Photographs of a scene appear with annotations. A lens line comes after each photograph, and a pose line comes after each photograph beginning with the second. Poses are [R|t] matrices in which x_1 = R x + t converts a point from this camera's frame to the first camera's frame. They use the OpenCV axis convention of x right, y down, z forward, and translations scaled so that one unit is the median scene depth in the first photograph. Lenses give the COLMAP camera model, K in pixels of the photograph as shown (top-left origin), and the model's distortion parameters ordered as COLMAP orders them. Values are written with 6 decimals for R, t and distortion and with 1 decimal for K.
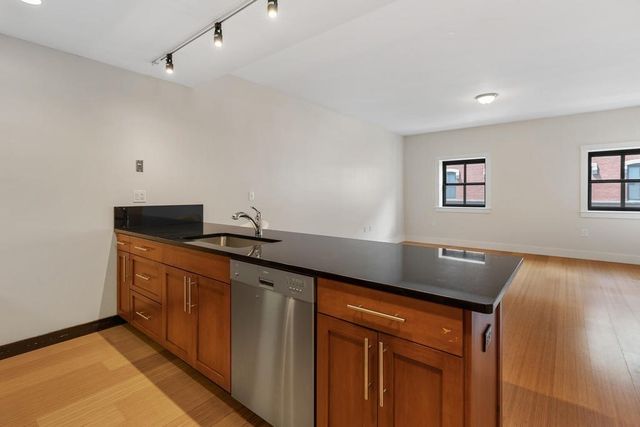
lens RADIAL K [[311.8, 0, 320.4], [0, 311.8, 196.7], [0, 0, 1]] dist [-0.000094, 0.000076]
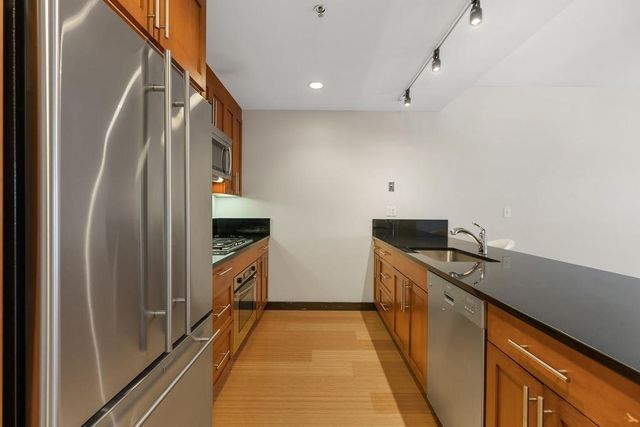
lens RADIAL K [[301.1, 0, 320.0], [0, 301.1, 213.5], [0, 0, 1]] dist [-0.003614, -0.000641]
pose [[0.632843, 0.014216, -0.774150, 0.220151], [-0.011857, 0.999892, 0.008668, -0.000078], [0.774190, 0.003694, 0.632943, 0.043023]]
